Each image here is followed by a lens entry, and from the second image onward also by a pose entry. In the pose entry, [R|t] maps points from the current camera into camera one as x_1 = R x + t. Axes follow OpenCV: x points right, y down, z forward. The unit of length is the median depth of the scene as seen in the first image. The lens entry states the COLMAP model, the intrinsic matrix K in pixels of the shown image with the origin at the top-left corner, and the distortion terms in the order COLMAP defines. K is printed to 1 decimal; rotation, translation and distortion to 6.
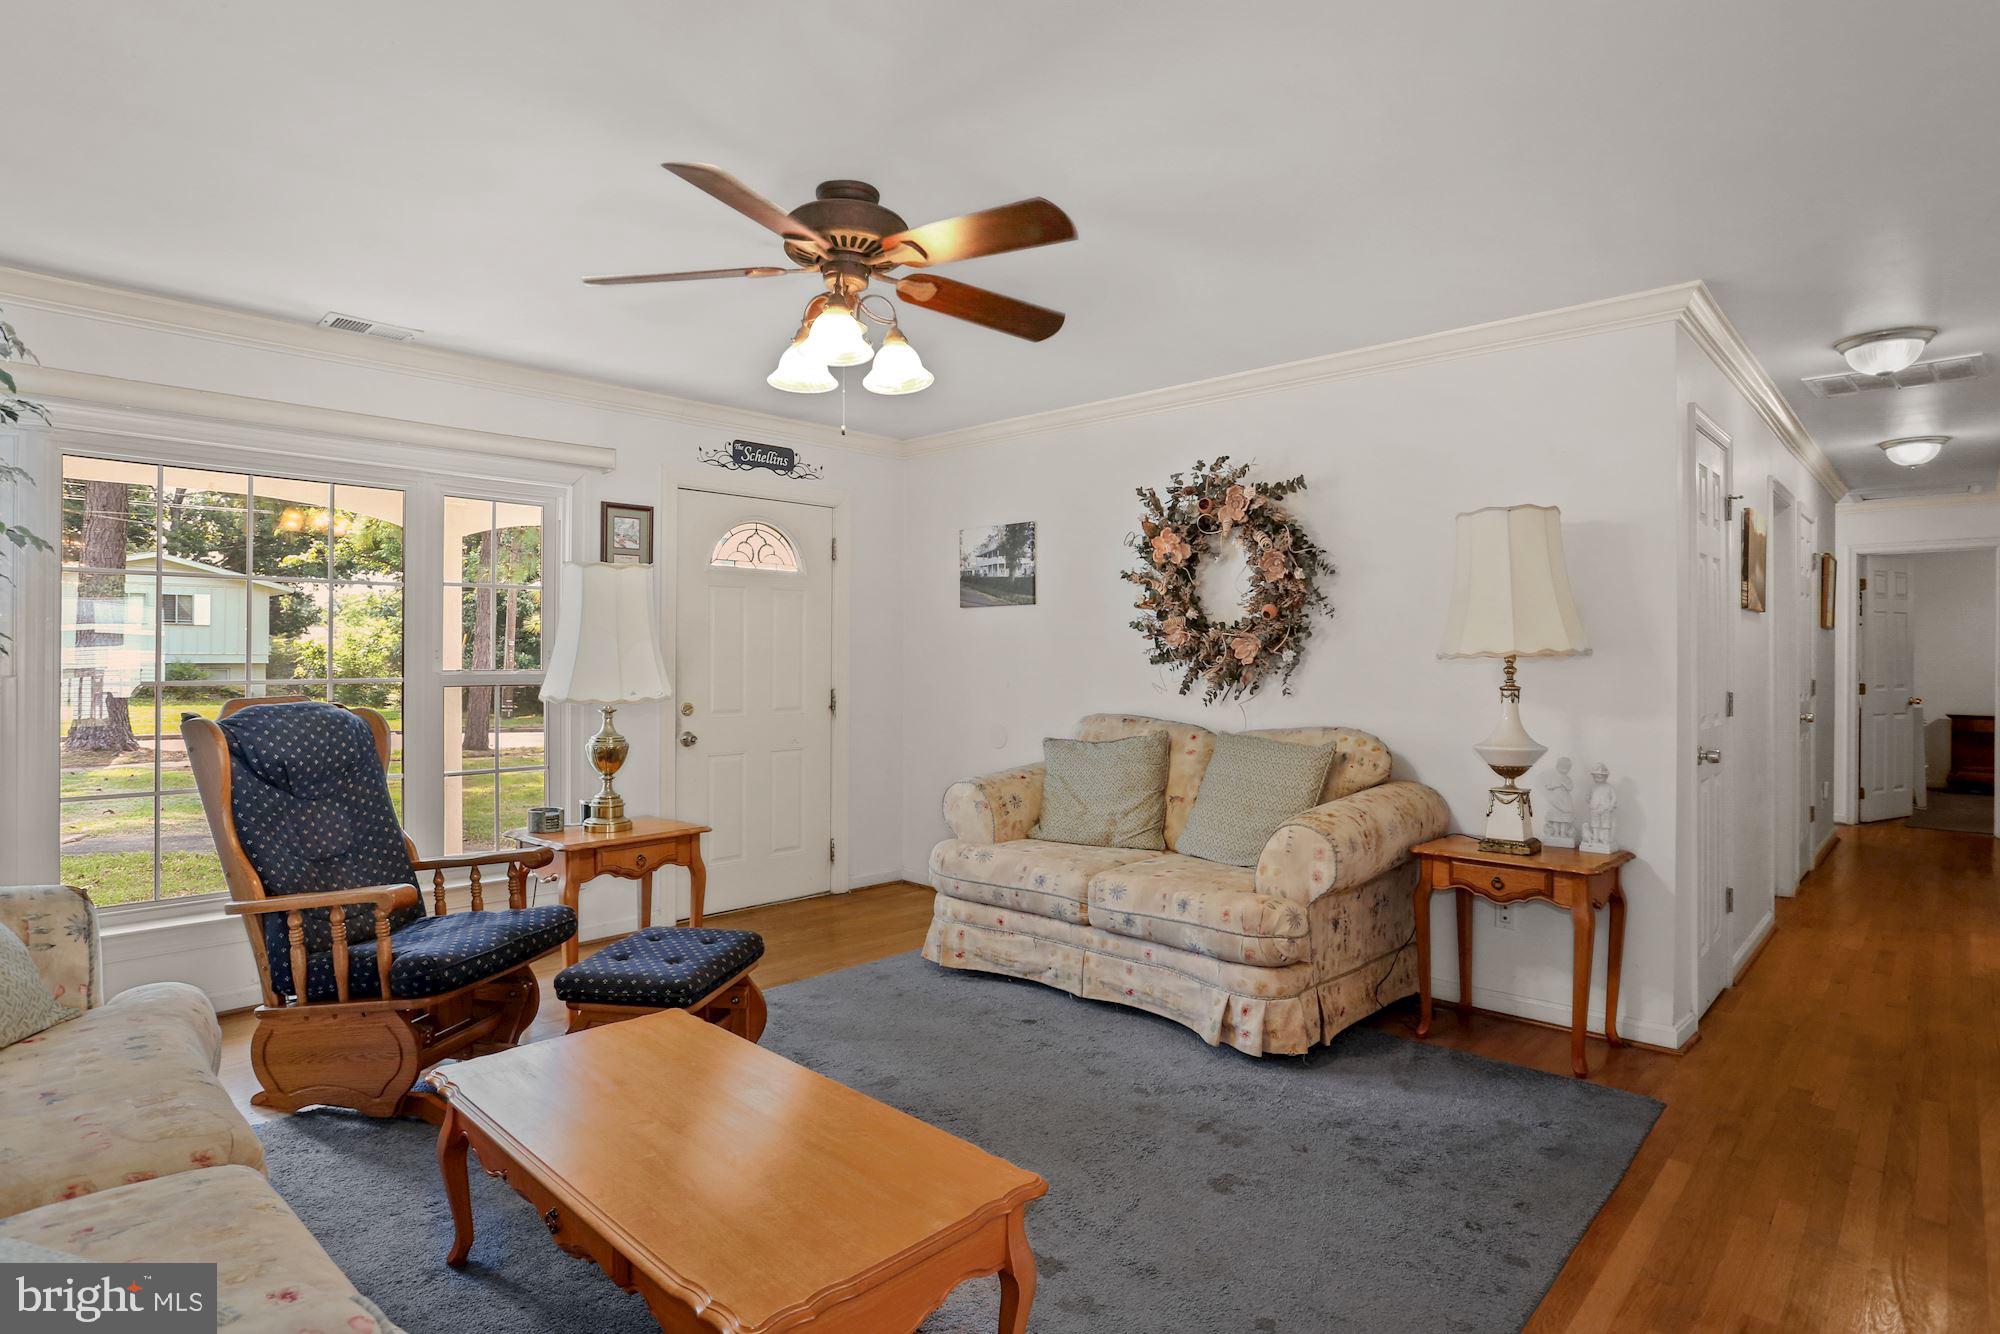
lens RADIAL K [[1069.9, 0, 1000.1], [0, 1069.9, 627.3], [0, 0, 1]] dist [-0.080246, 0.054006]
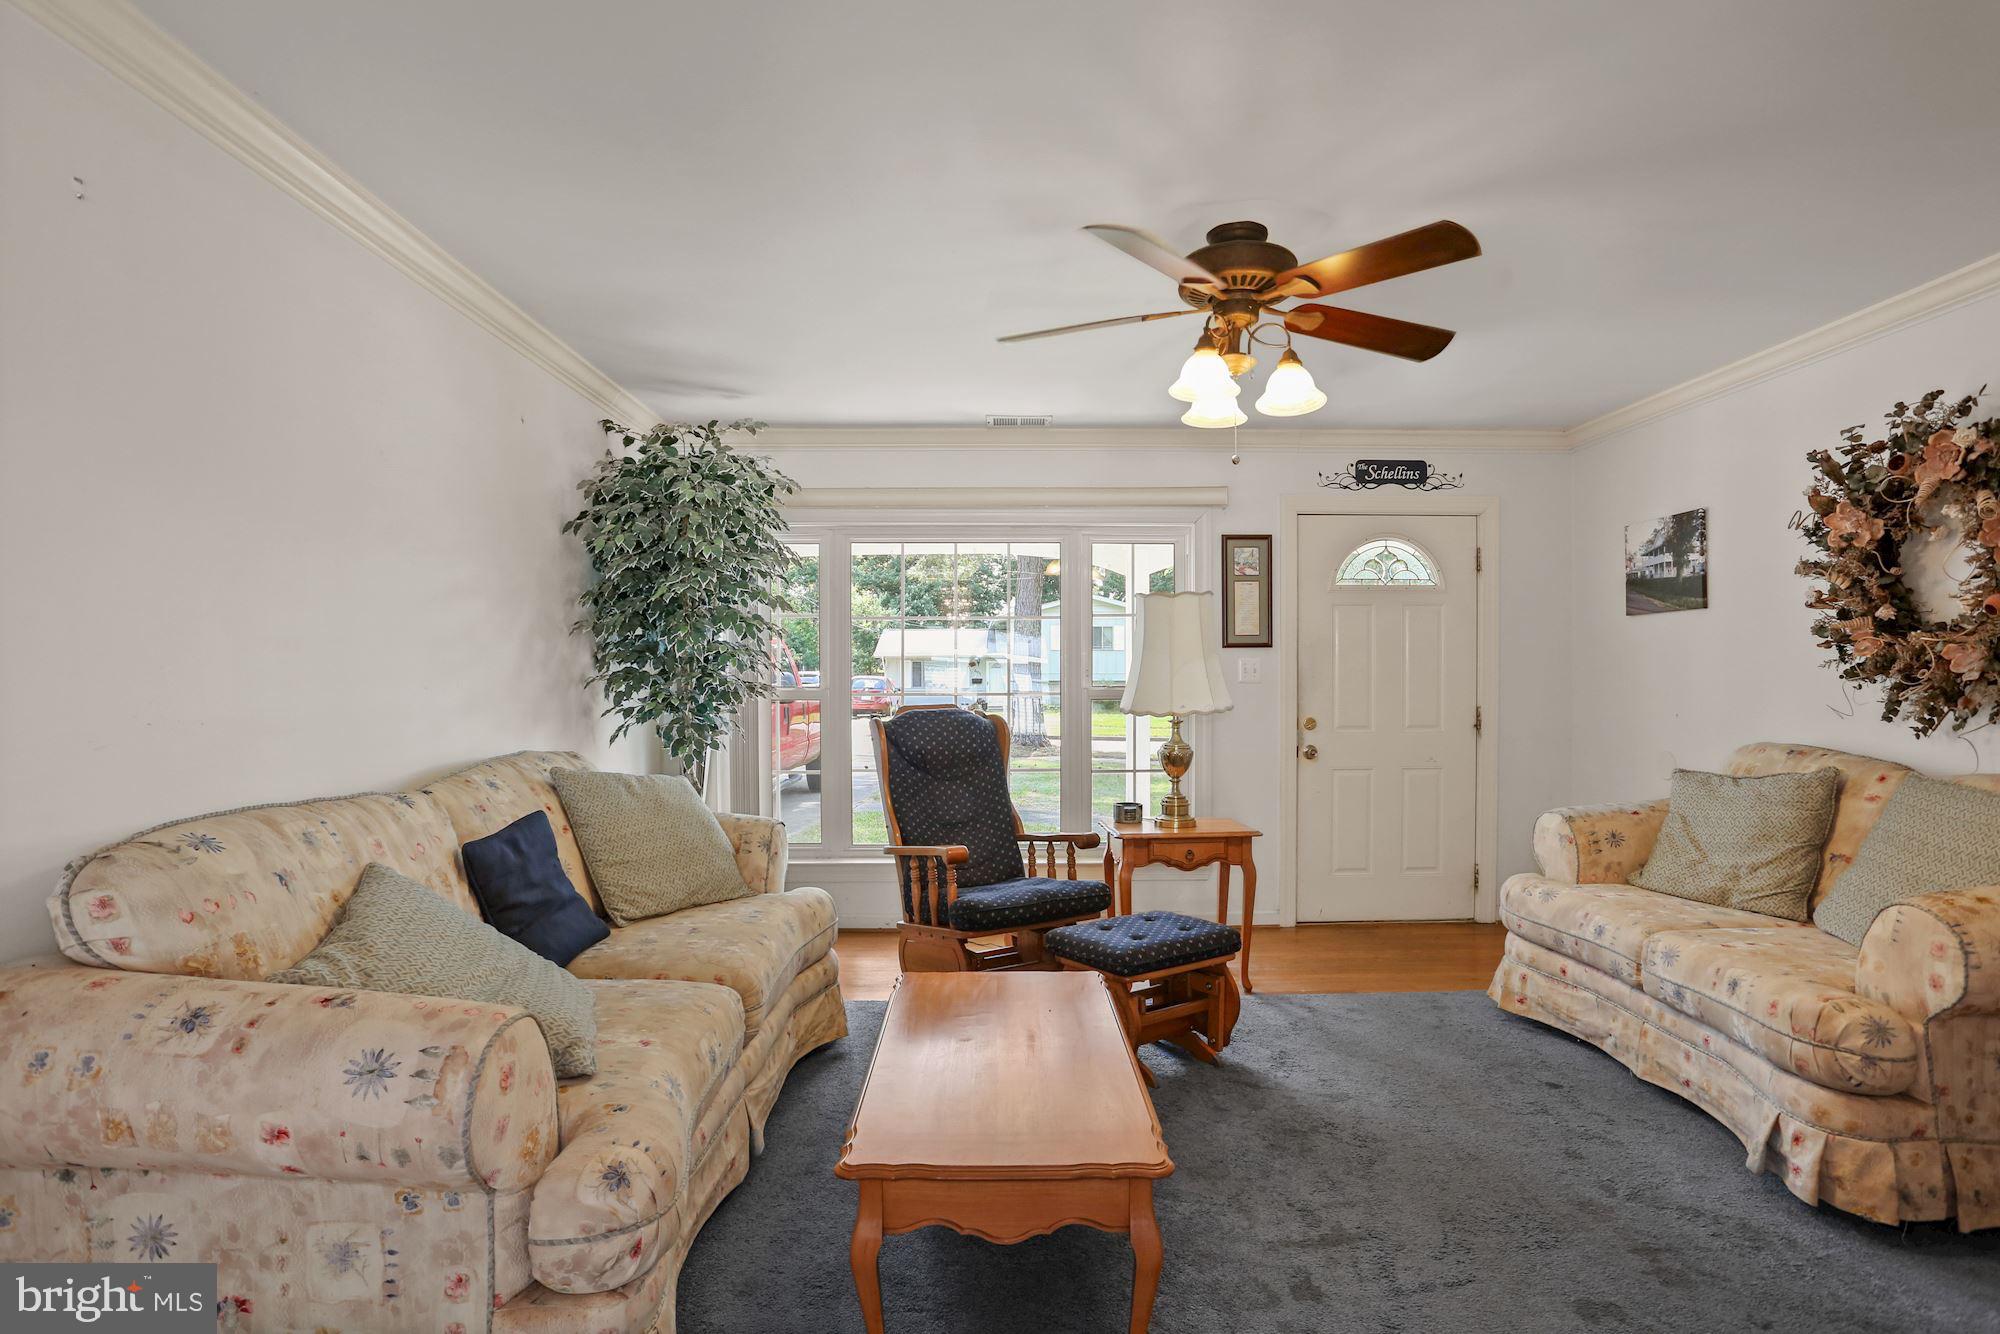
lens RADIAL K [[1047.9, 0, 996.4], [0, 1047.9, 662.2], [0, 0, 1]] dist [-0.066212, 0.033186]
pose [[0.697063, -0.012359, -0.716903, 0.286913], [0.023518, 0.999708, 0.005633, 0.003770], [0.716624, -0.020787, 0.697150, 0.072956]]
